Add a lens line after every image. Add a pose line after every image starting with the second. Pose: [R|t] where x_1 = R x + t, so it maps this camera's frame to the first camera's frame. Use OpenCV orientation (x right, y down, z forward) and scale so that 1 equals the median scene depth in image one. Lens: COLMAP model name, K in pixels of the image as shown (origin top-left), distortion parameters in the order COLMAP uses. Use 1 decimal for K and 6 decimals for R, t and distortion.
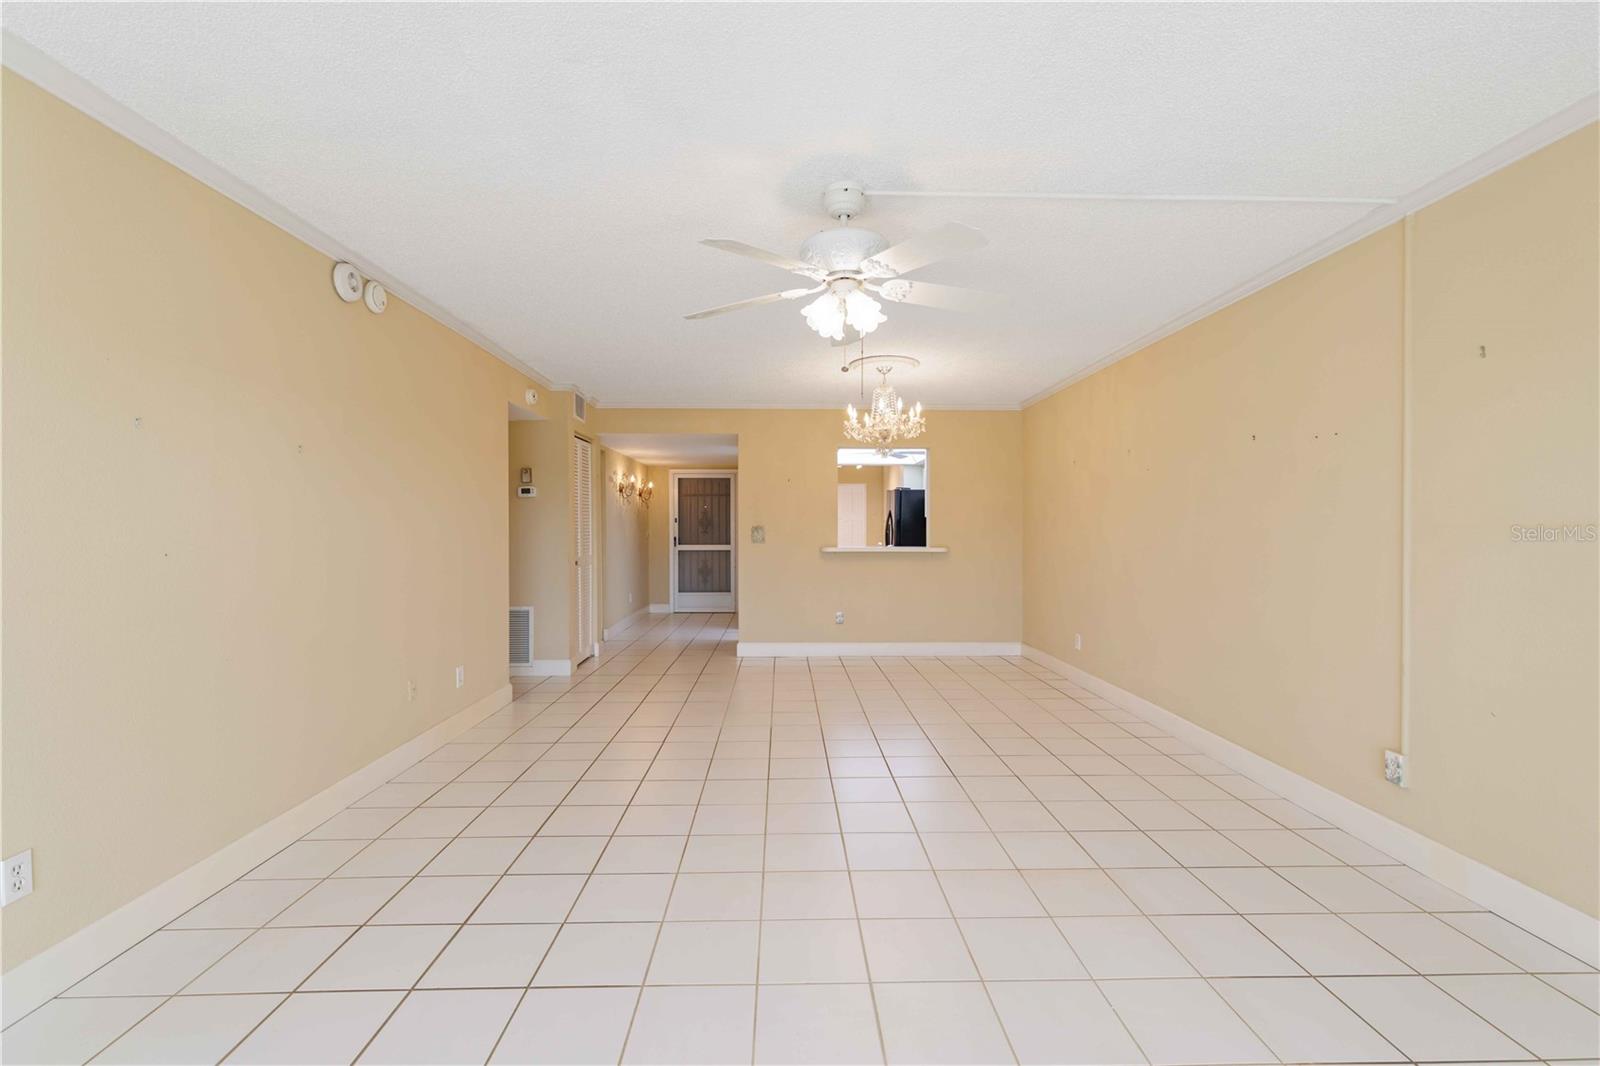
lens RADIAL K [[699.2, 0, 796.3], [0, 699.2, 528.9], [0, 0, 1]] dist [0.003637, -0.000711]
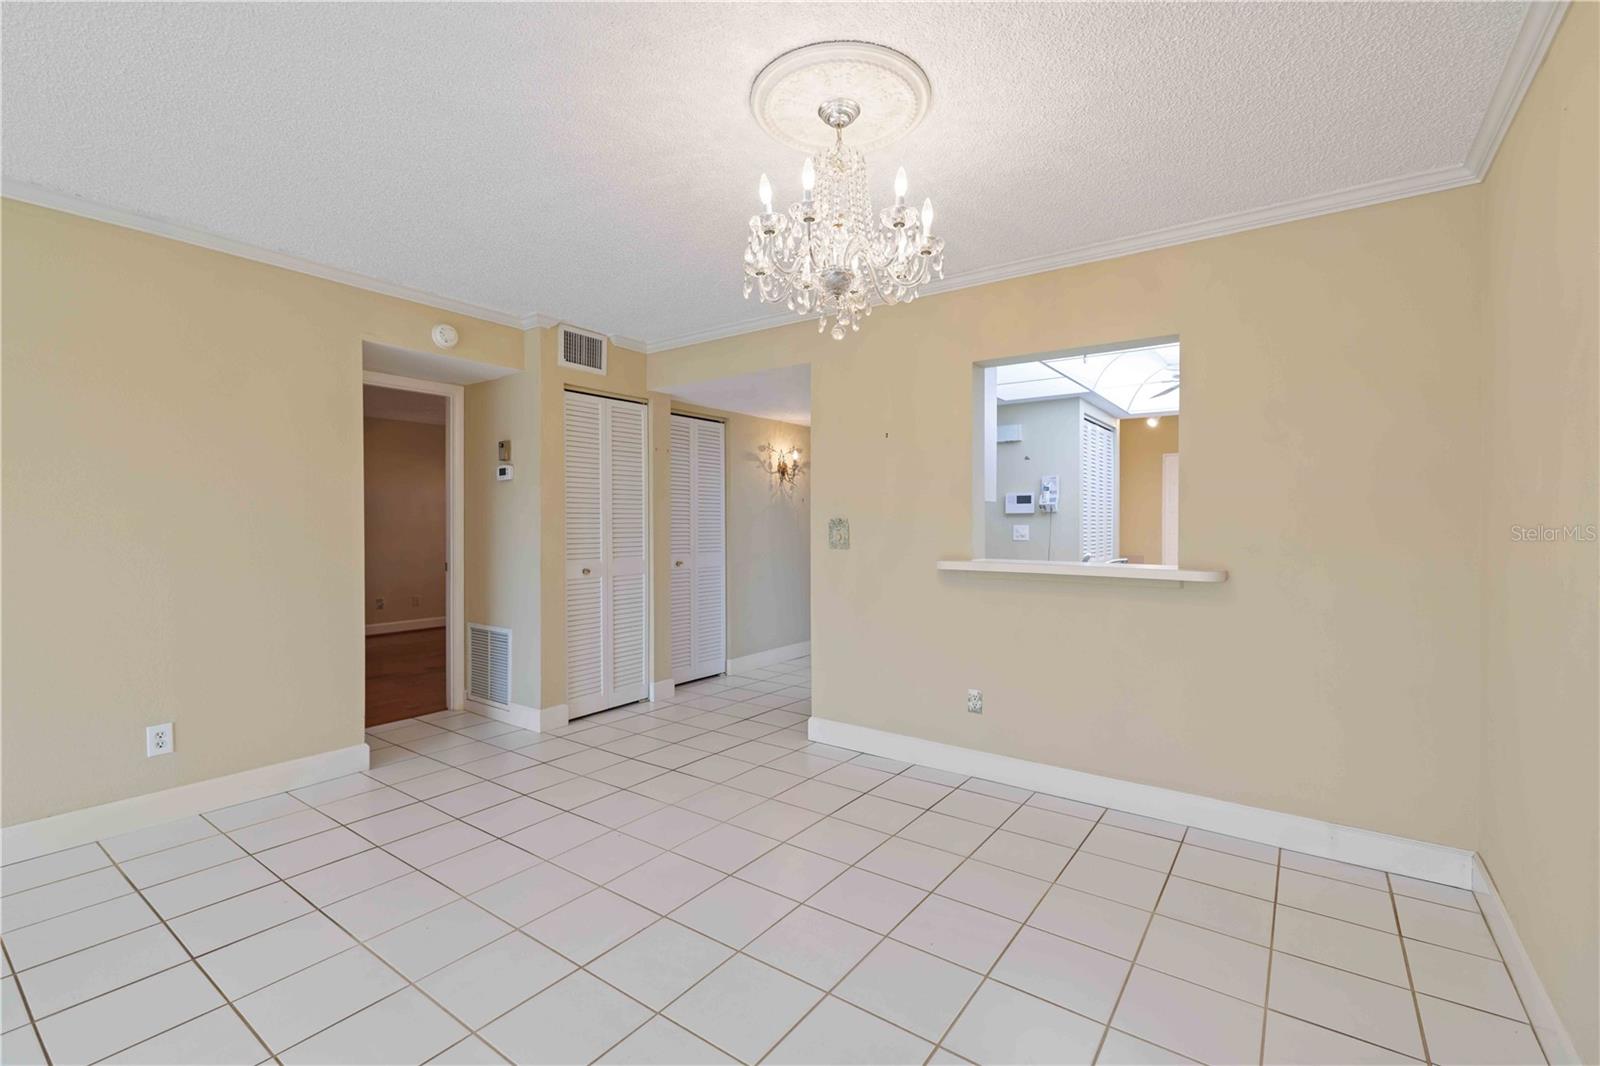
lens RADIAL K [[699.2, 0, 808.7], [0, 699.2, 530.6], [0, 0, 1]] dist [0.003637, -0.000711]
pose [[0.794024, 0.009918, -0.607806, 0.276158], [-0.003786, 0.999928, 0.011371, -0.001214], [0.607875, -0.006727, 0.794004, 0.529719]]
